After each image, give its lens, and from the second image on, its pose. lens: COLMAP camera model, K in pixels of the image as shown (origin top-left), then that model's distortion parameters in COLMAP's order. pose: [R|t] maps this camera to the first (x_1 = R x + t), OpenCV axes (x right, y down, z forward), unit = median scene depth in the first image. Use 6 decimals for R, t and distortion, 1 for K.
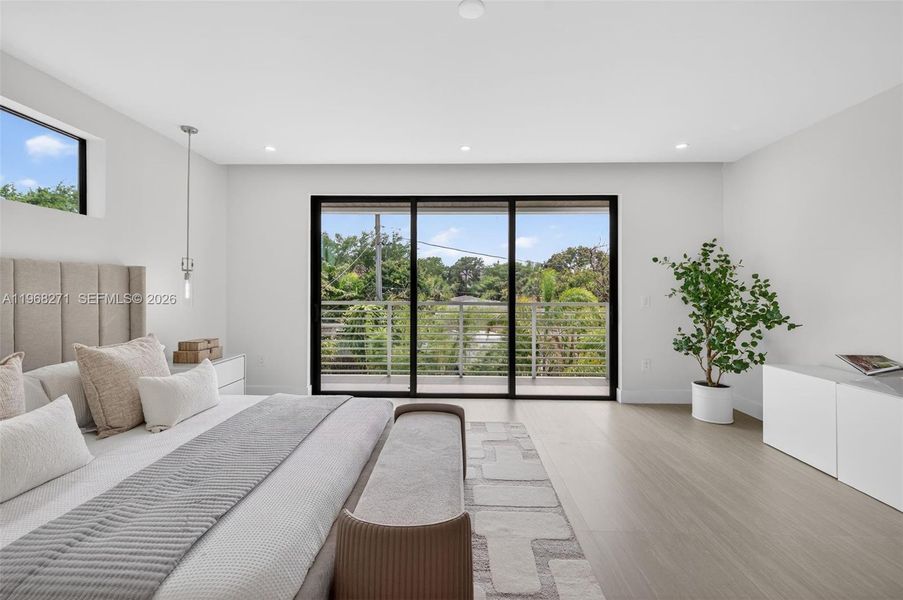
lens RADIAL K [[376.7, 0, 451.5], [0, 376.7, 290.8], [0, 0, 1]] dist [0.003950, 0.000047]
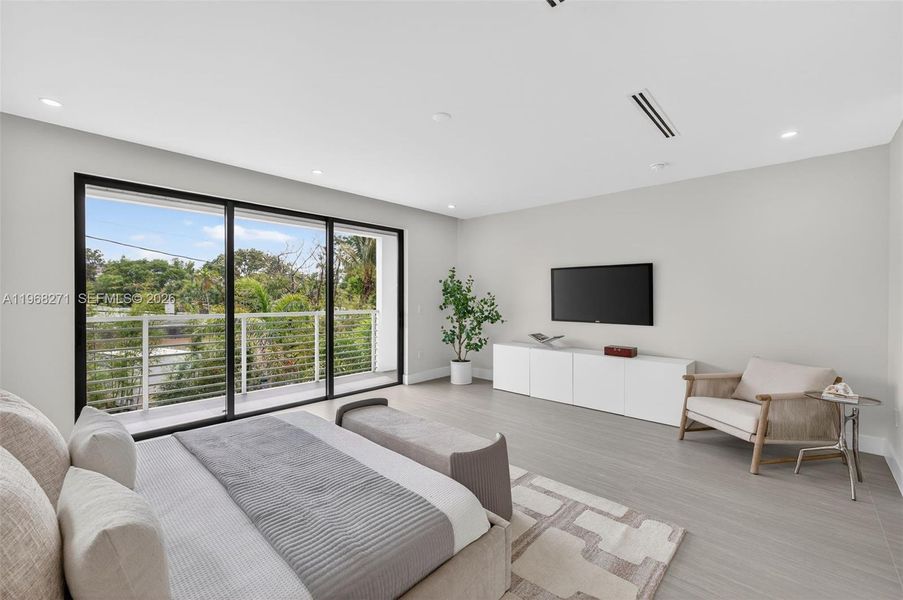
lens RADIAL K [[376.7, 0, 451.5], [0, 376.7, 290.8], [0, 0, 1]] dist [0.003950, 0.000047]
pose [[0.655819, 0.014743, 0.754774, -0.522921], [-0.005496, 0.999876, -0.014755, -0.021169], [-0.754898, 0.005529, 0.655819, -0.002423]]
